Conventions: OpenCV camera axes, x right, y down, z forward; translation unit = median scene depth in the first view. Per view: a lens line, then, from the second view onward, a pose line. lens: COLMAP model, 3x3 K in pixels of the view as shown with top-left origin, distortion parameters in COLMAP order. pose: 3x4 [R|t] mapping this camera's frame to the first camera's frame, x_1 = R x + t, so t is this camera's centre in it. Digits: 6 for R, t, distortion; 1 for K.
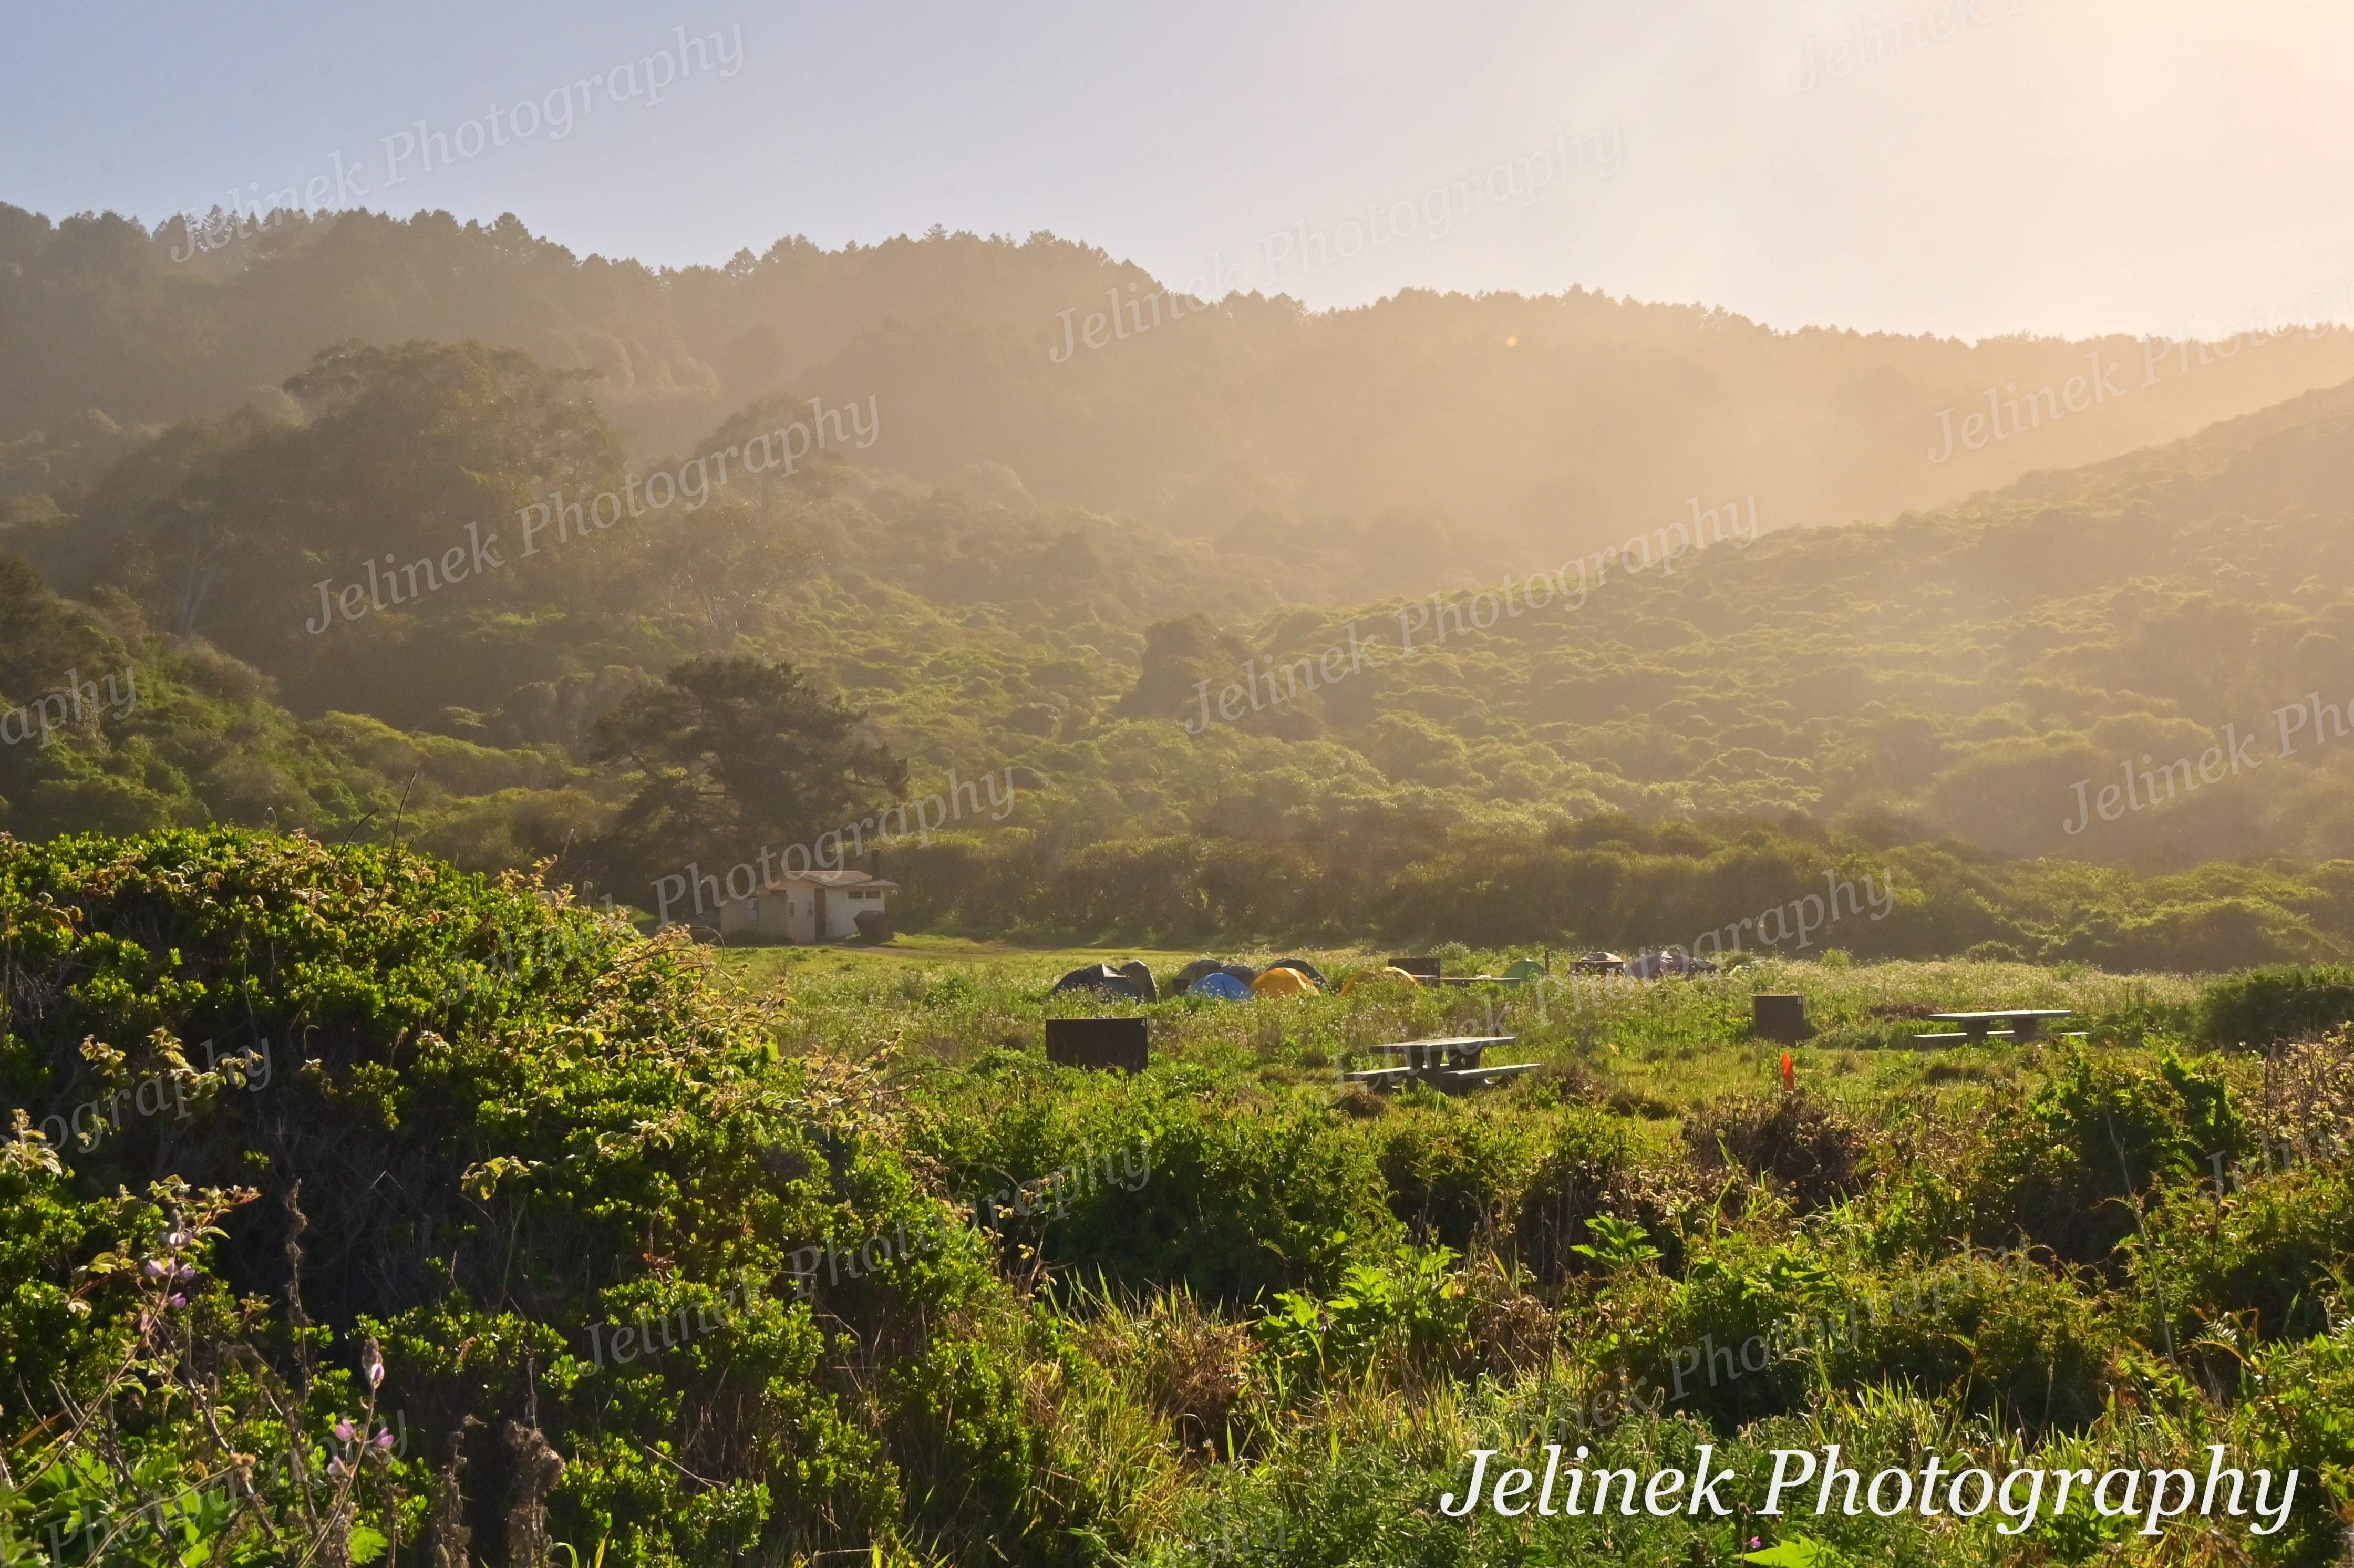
lens RADIAL K [[1917.9, 0, 1177.0], [0, 1917.9, 784.0], [0, 0, 1]] dist [-0.001181, 0.004458]
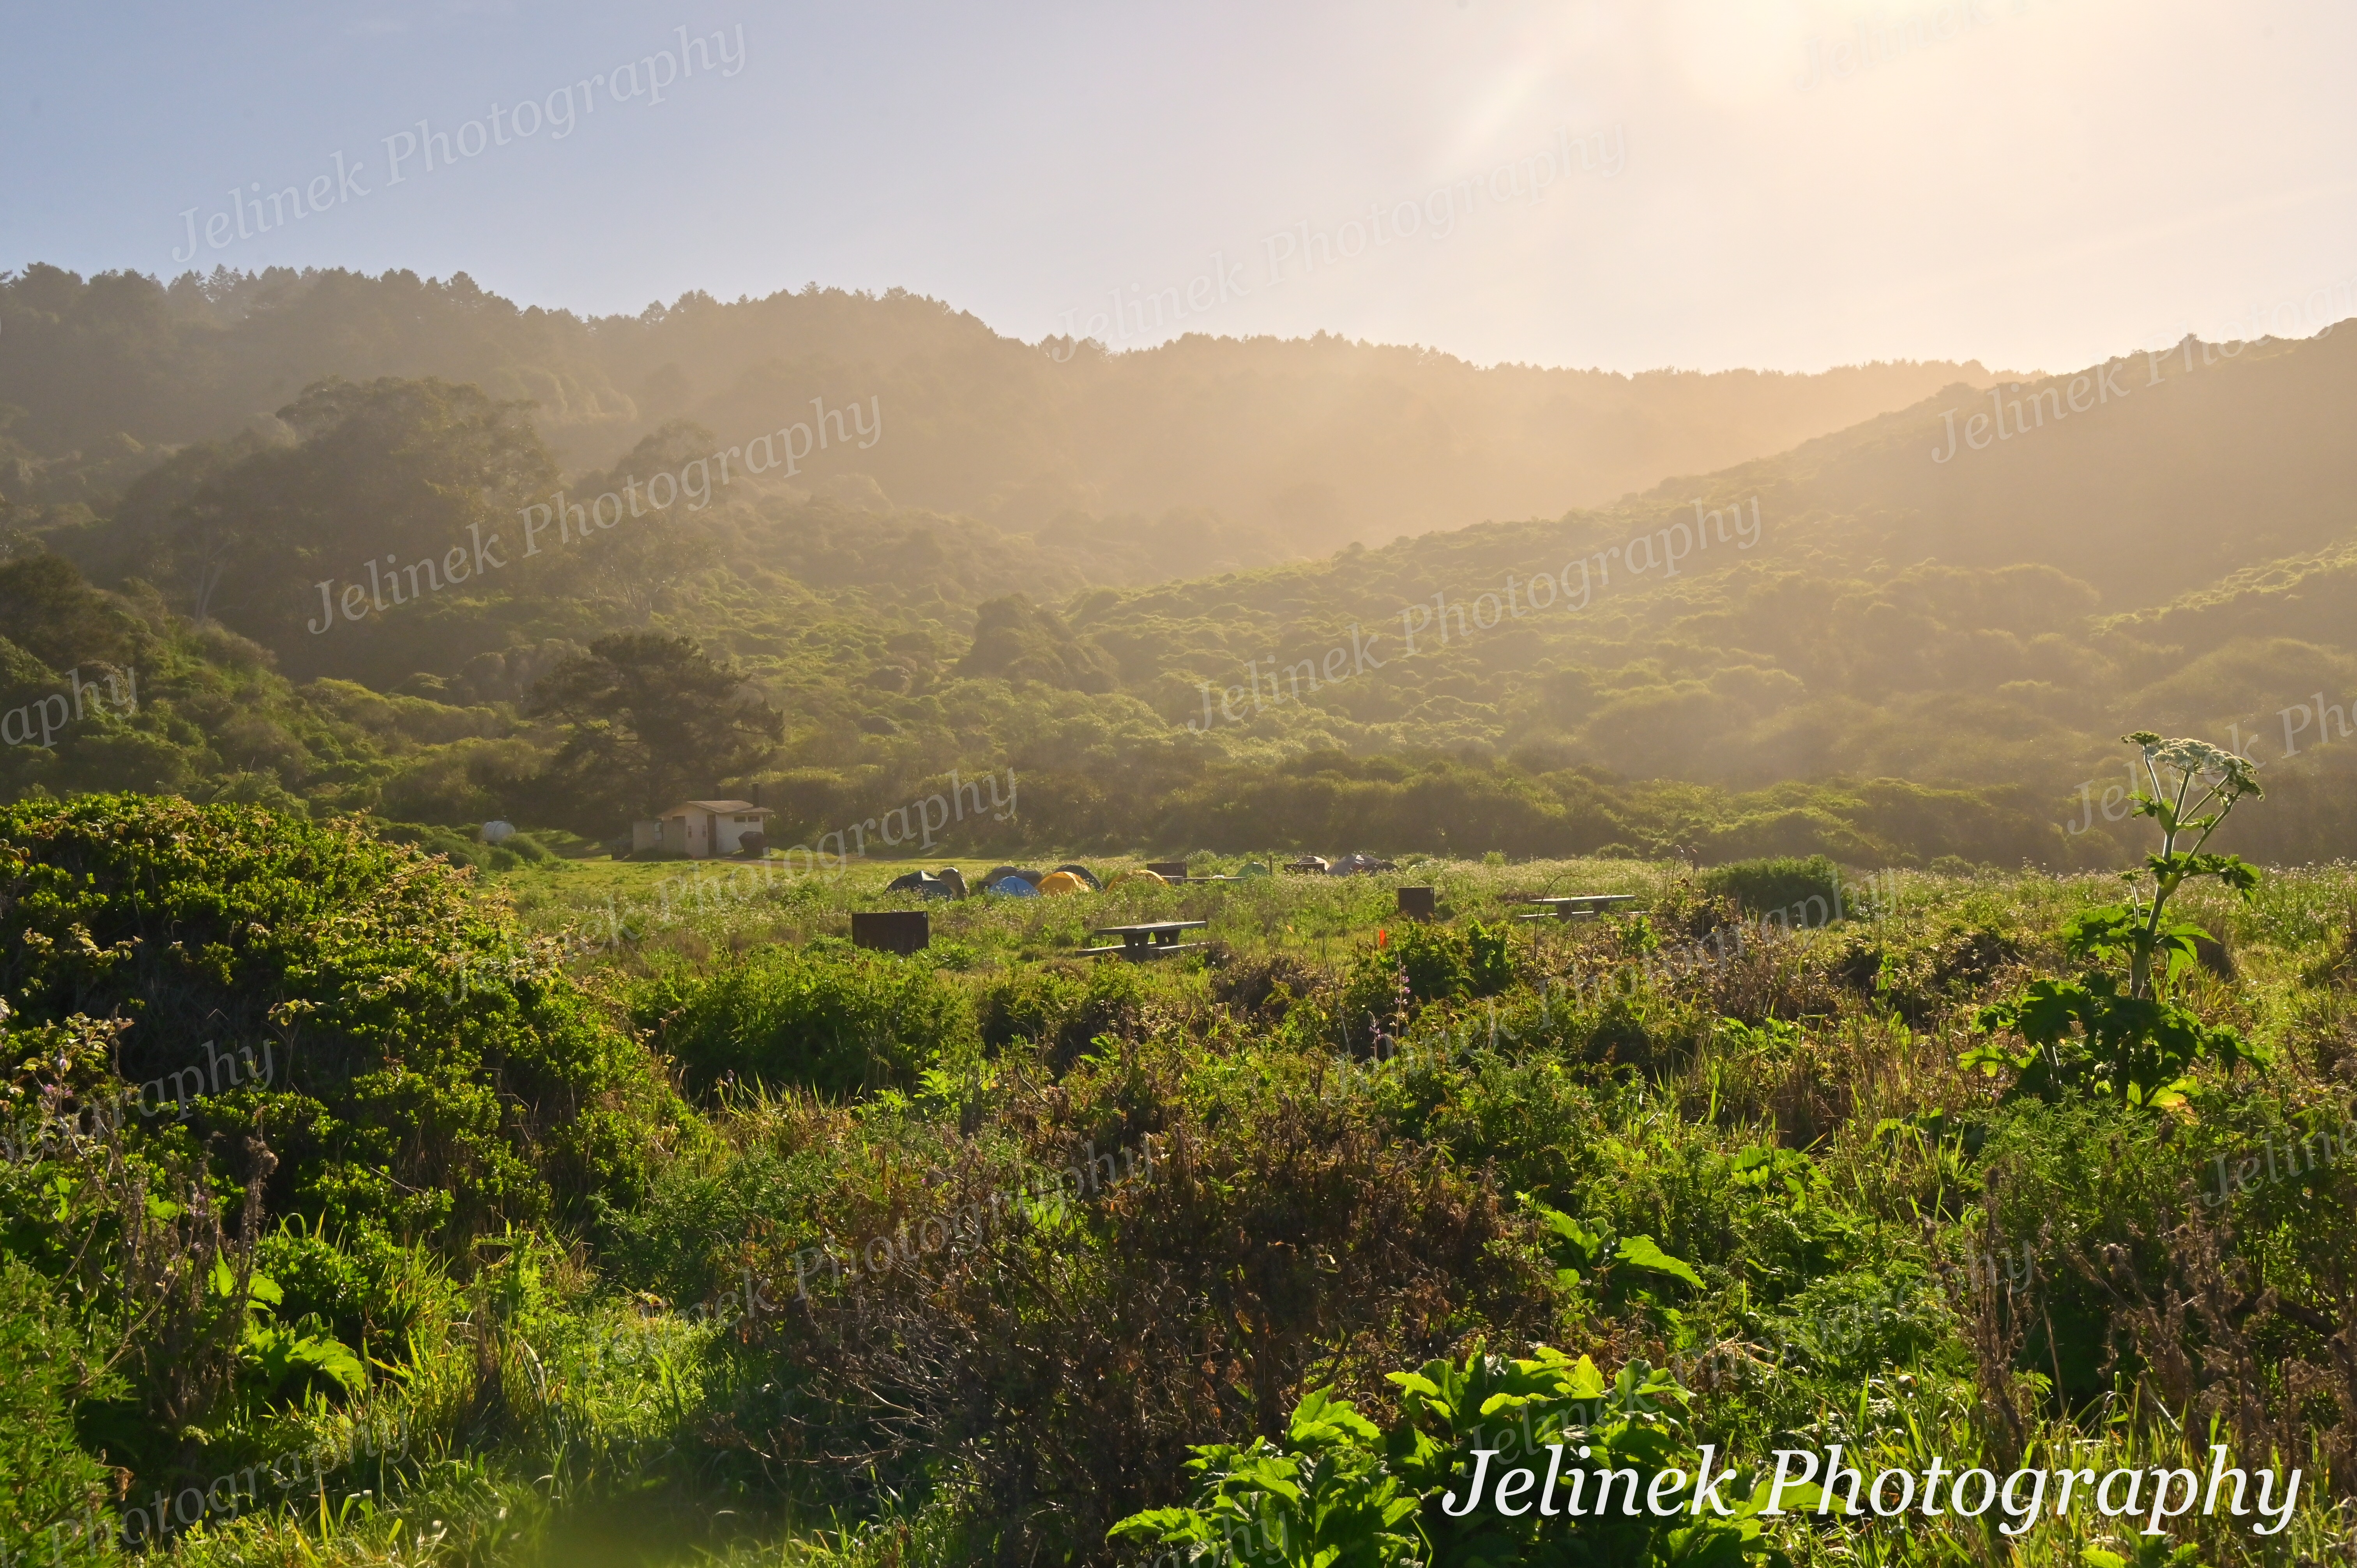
lens RADIAL K [[1629.9, 0, 1179.5], [0, 1629.9, 752.8], [0, 0, 1]] dist [0.008658, -0.006301]
pose [[0.999083, -0.011409, 0.041272, 0.075950], [0.010444, 0.999668, 0.023542, -0.008453], [-0.041527, -0.023089, 0.998871, -0.089865]]
